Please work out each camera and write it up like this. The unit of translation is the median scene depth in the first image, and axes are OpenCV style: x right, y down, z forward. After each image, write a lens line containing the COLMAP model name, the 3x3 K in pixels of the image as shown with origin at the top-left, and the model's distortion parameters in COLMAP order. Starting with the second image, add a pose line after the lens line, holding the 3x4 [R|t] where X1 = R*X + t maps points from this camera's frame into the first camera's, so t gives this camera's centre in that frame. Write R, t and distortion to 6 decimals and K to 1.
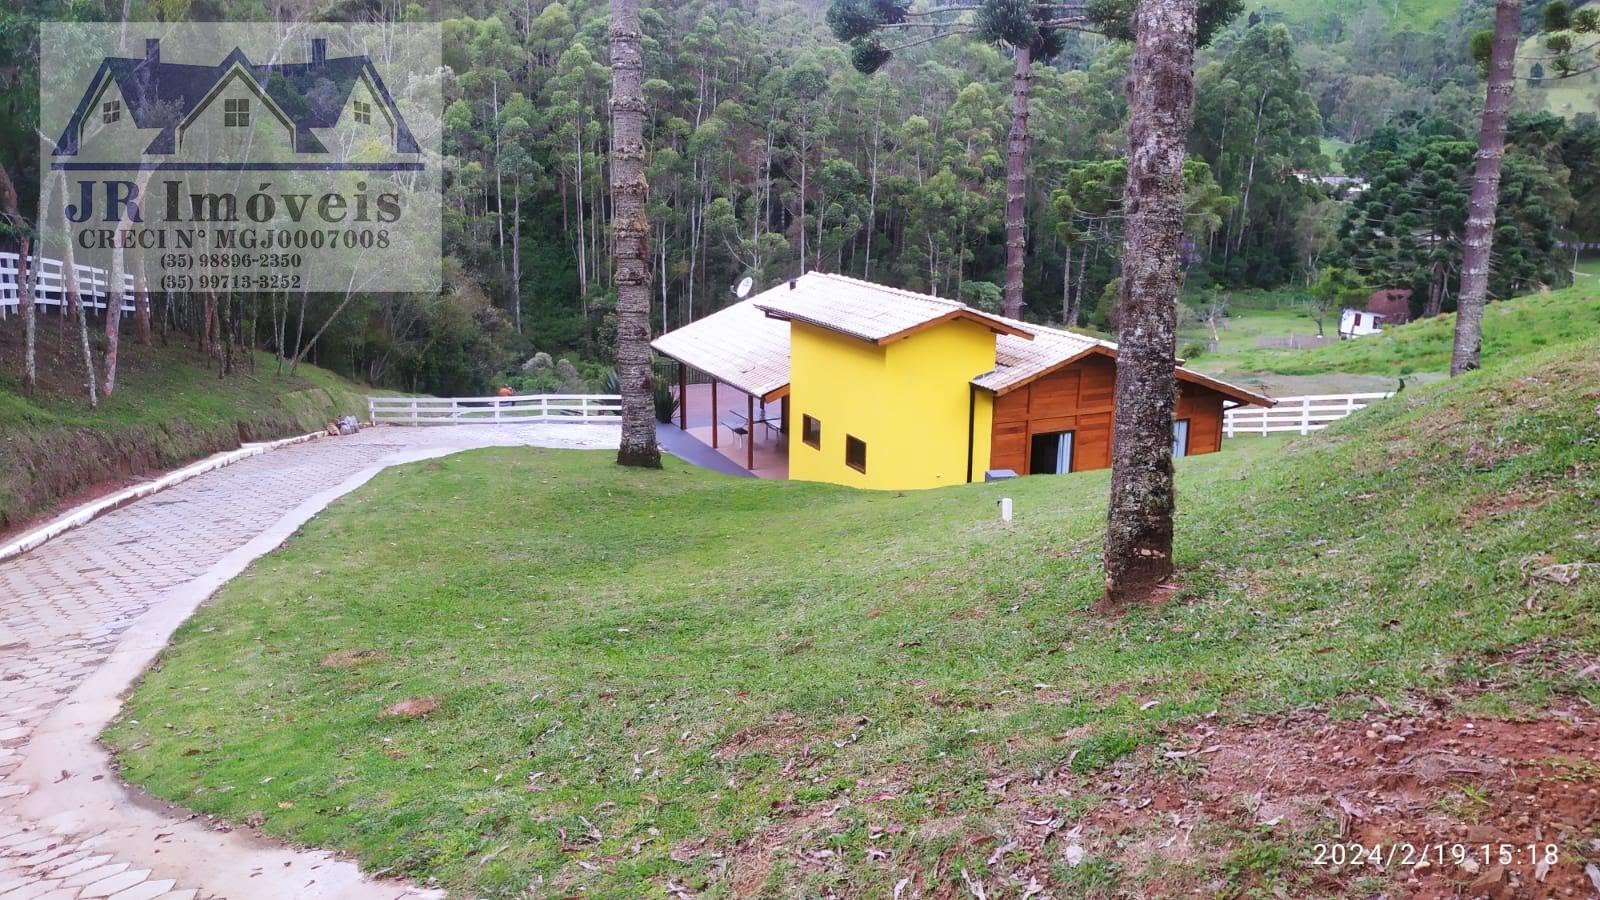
lens RADIAL K [[1212.3, 0, 812.3], [0, 1212.3, 464.9], [0, 0, 1]] dist [0.055173, -0.042792]
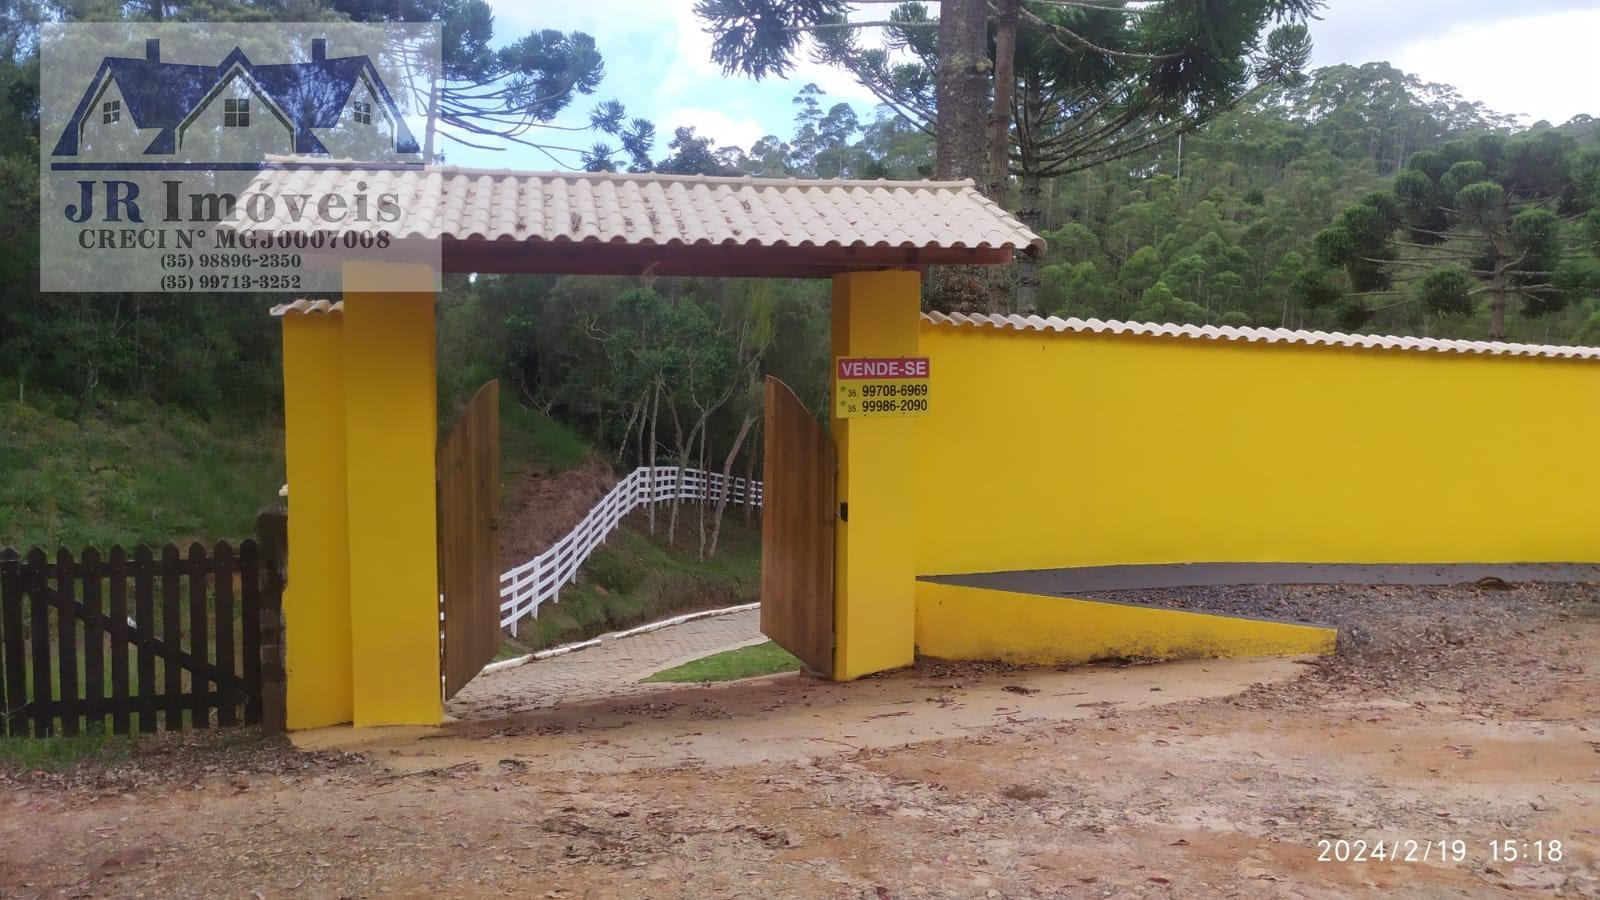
lens RADIAL K [[1206.0, 0, 789.4], [0, 1206.0, 460.4], [0, 0, 1]] dist [0.081036, -0.093127]
pose [[0.873210, 0.043000, -0.485444, 0.053919], [-0.126020, 0.982144, -0.139686, 0.005410], [0.470769, 0.183151, 0.863037, -0.067037]]
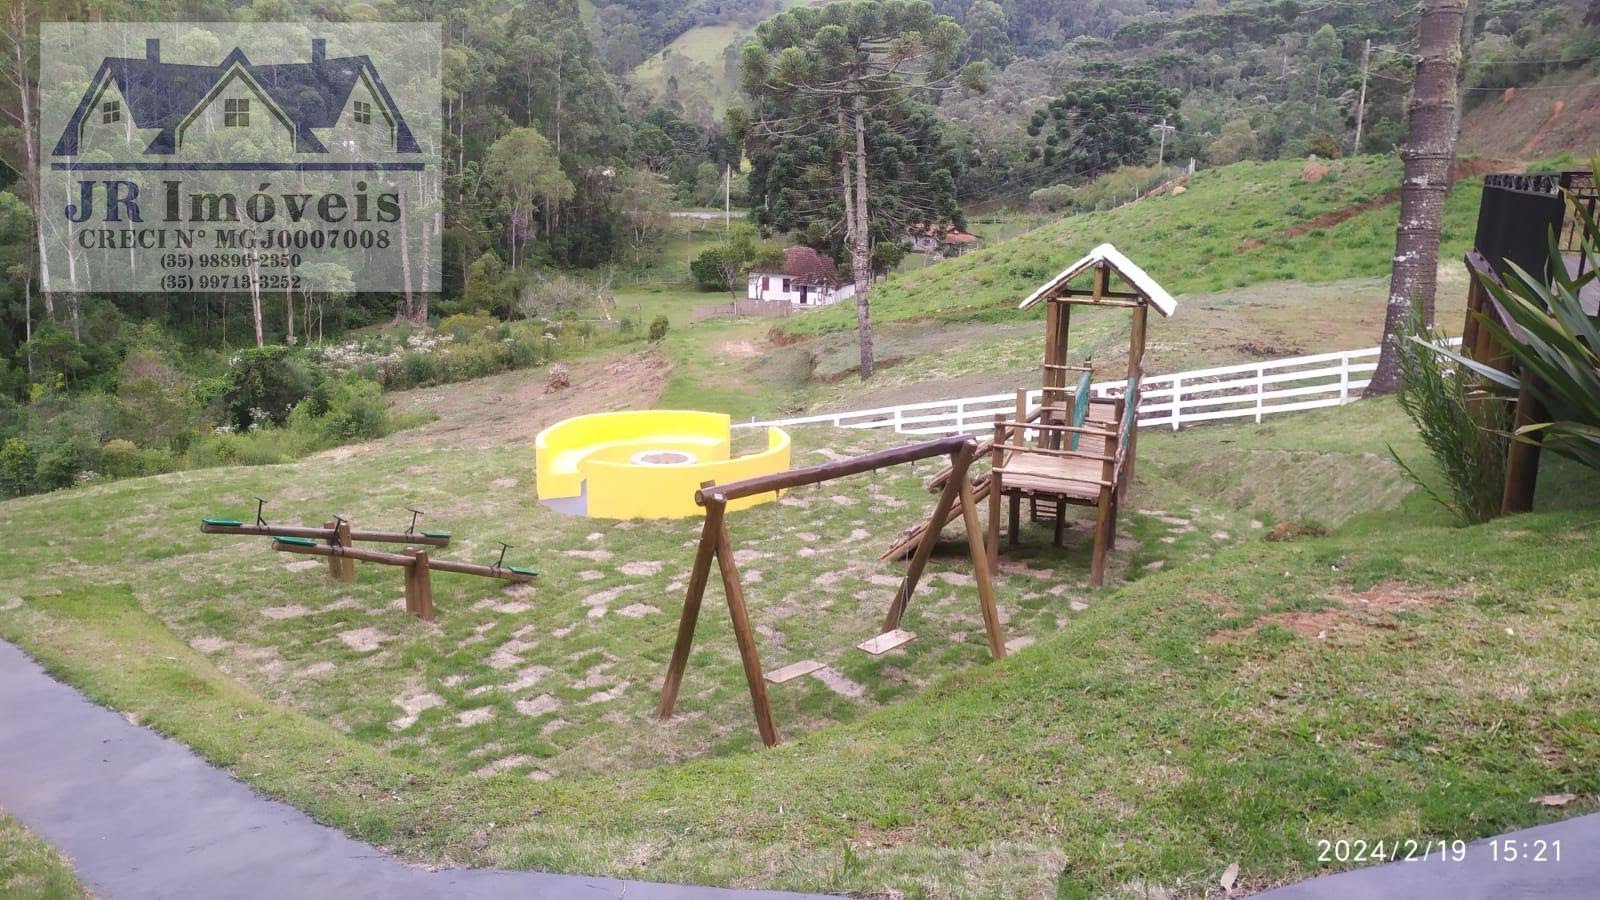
lens RADIAL K [[1177.4, 0, 770.2], [0, 1177.4, 452.4], [0, 0, 1]] dist [0.067045, -0.071545]
pose [[0.793930, -0.140024, 0.591666, -0.089092], [0.149772, 0.988173, 0.032889, -0.018757], [-0.589274, 0.062503, 0.805512, 0.256638]]
